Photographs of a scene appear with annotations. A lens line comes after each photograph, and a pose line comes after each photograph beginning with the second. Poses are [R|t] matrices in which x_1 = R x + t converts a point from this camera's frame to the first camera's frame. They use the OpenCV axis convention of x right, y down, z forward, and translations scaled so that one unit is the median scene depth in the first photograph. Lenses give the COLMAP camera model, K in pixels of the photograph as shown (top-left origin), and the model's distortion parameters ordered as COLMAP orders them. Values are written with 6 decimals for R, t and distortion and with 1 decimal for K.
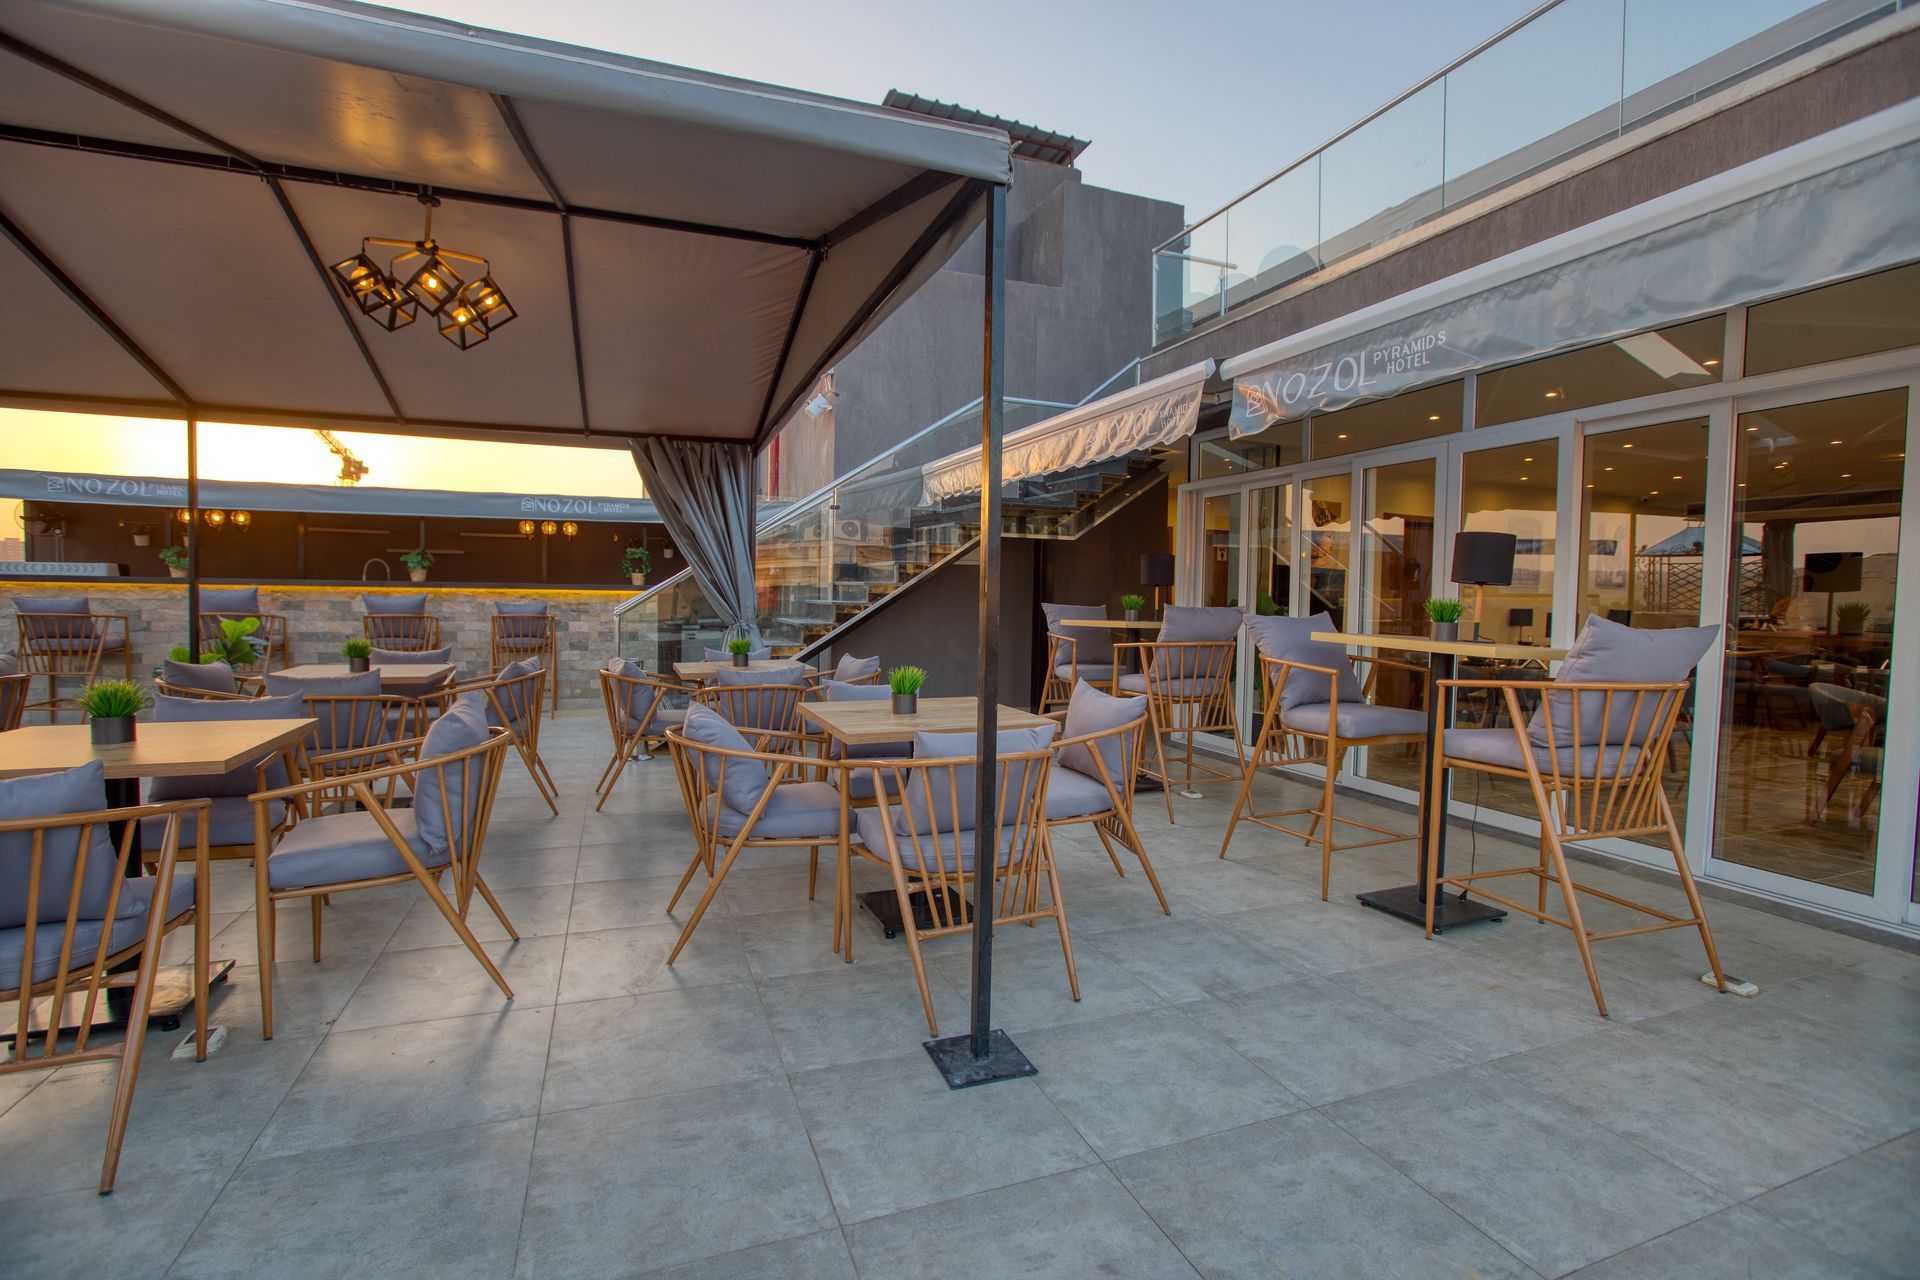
lens RADIAL K [[880.2, 0, 951.0], [0, 880.2, 637.5], [0, 0, 1]] dist [-0.044338, 0.014170]
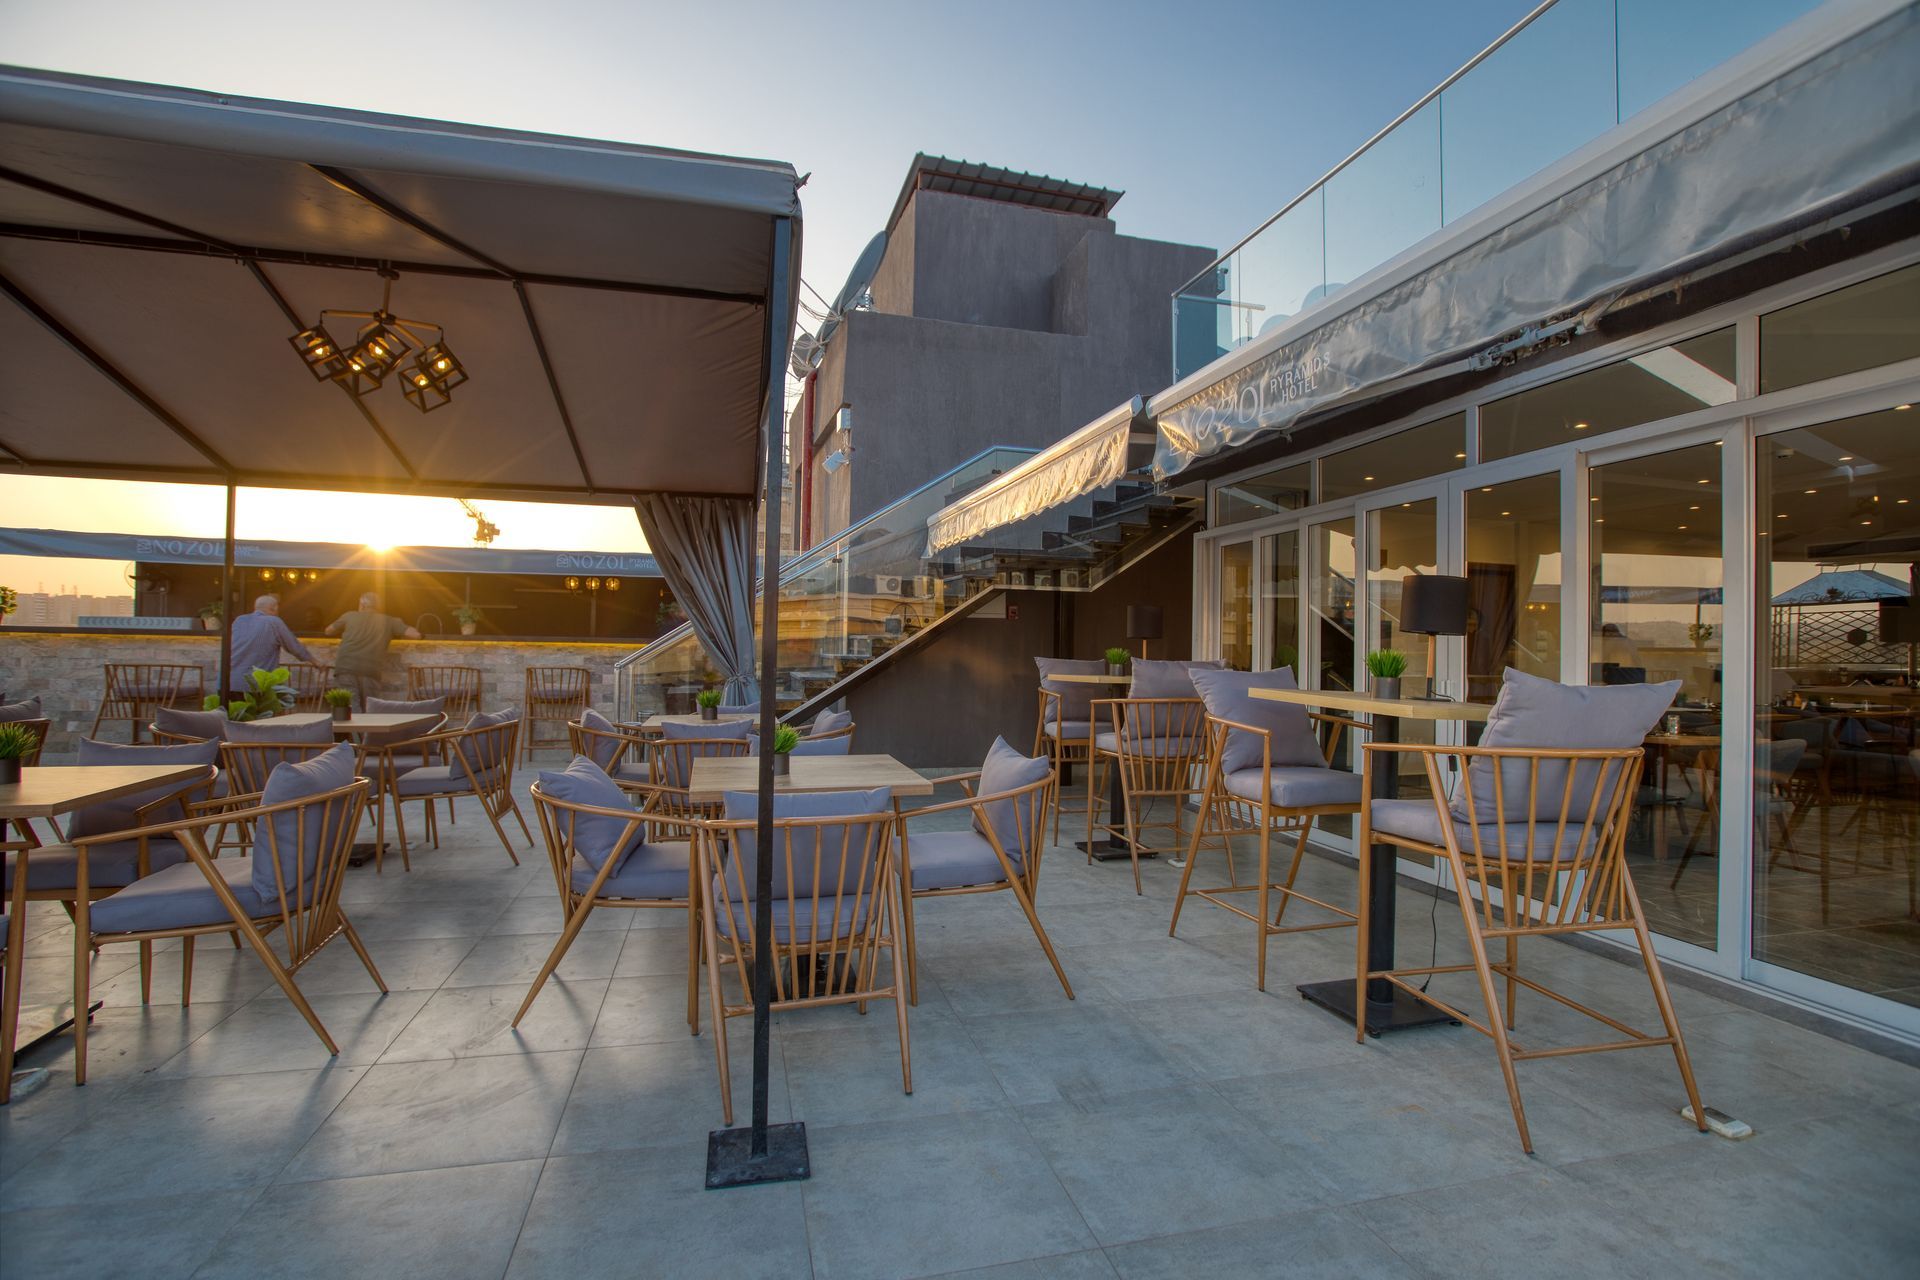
lens RADIAL K [[880.2, 0, 951.0], [0, 880.2, 637.5], [0, 0, 1]] dist [-0.044338, 0.014170]
pose [[0.993287, -0.000974, -0.115668, 0.206867], [-0.006200, 0.998079, -0.061645, -0.000553], [0.115506, 0.061948, 0.991373, 0.058335]]
